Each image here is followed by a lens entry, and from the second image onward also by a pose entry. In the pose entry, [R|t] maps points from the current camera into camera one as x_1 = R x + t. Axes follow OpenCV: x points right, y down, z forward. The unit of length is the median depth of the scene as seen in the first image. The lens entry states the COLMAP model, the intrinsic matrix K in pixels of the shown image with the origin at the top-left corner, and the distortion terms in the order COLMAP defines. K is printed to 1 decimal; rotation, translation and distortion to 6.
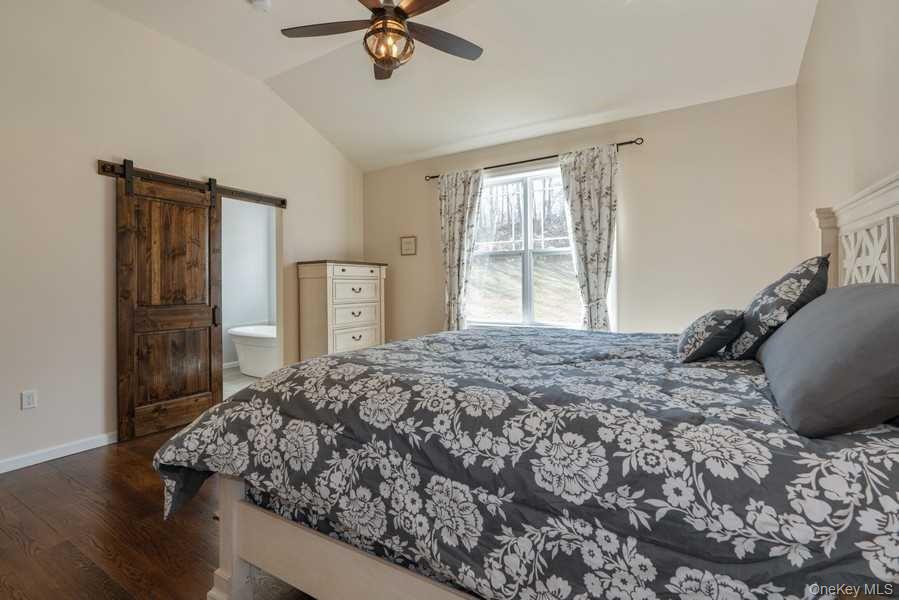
lens RADIAL K [[401.7, 0, 449.5], [0, 401.7, 300.0], [0, 0, 1]] dist [-0.001365, 0.000602]
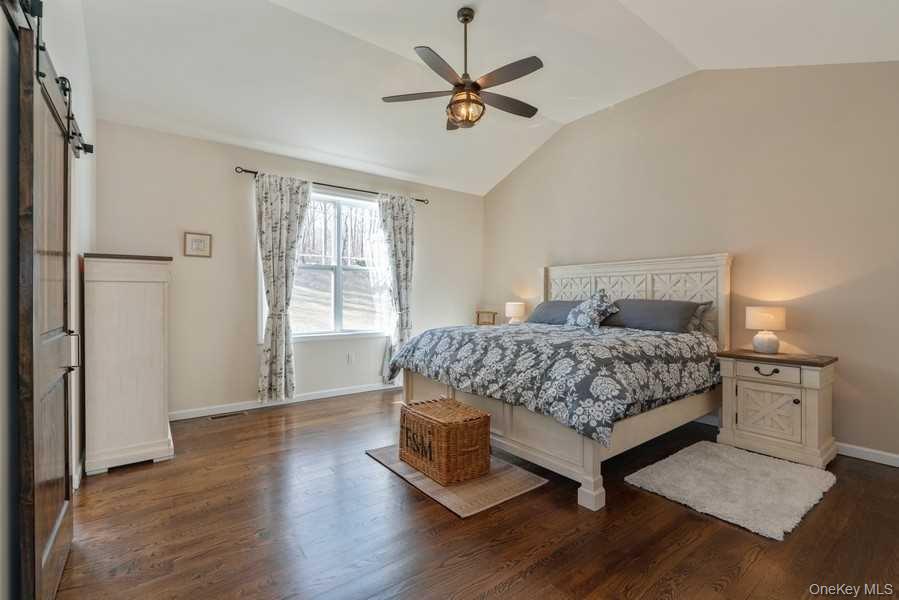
lens RADIAL K [[401.7, 0, 449.5], [0, 401.7, 300.0], [0, 0, 1]] dist [-0.001365, 0.000602]
pose [[0.391574, 0.005129, 0.920132, -0.781185], [0.024803, 0.999562, -0.016127, -0.003622], [-0.919812, 0.029137, 0.391275, 0.311728]]
